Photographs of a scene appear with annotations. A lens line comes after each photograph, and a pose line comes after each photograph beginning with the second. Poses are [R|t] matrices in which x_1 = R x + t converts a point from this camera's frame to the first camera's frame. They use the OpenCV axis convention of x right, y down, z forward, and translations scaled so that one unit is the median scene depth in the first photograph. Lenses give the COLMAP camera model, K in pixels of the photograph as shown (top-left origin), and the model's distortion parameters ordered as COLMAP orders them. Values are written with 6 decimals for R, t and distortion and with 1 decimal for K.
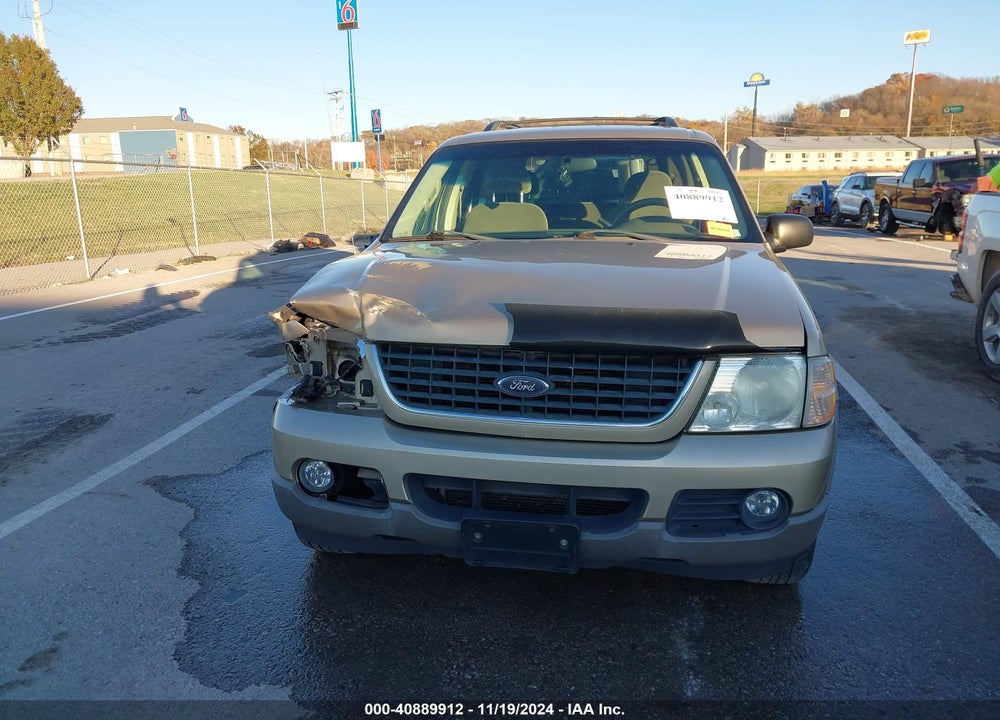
lens RADIAL K [[792.7, 0, 483.5], [0, 792.7, 386.0], [0, 0, 1]] dist [-0.000504, -0.002827]
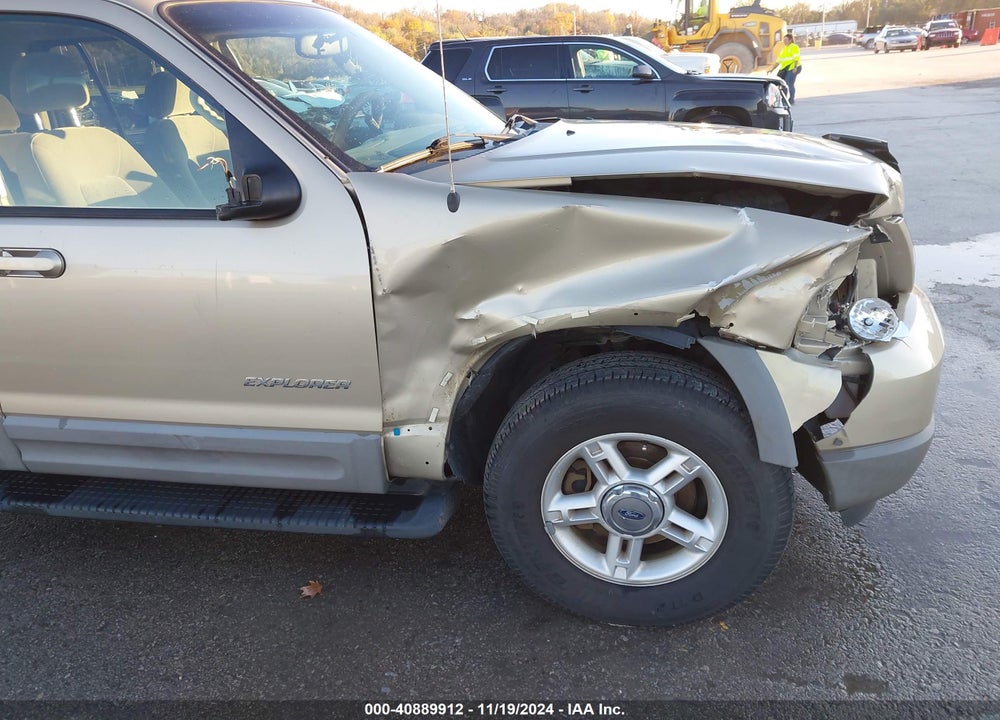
lens RADIAL K [[782.9, 0, 479.4], [0, 782.9, 400.0], [0, 0, 1]] dist [0.003274, -0.004212]
pose [[0.023172, -0.378740, 0.925213, -0.980392], [0.321907, 0.879000, 0.351760, -0.315715], [-0.946488, 0.289682, 0.142287, 1.352185]]
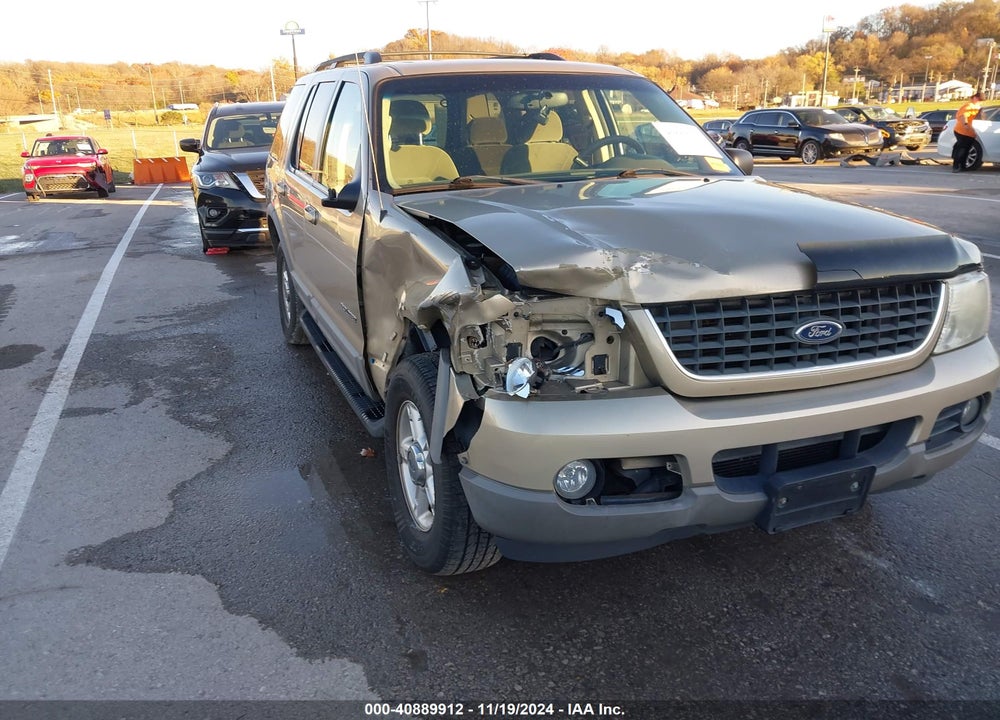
lens RADIAL K [[782.9, 0, 479.4], [0, 782.9, 400.0], [0, 0, 1]] dist [0.003274, -0.004212]
pose [[0.854589, -0.177557, 0.488008, -0.703341], [0.140032, 0.983713, 0.112694, -0.075488], [-0.500069, -0.027971, 0.865534, 0.372020]]
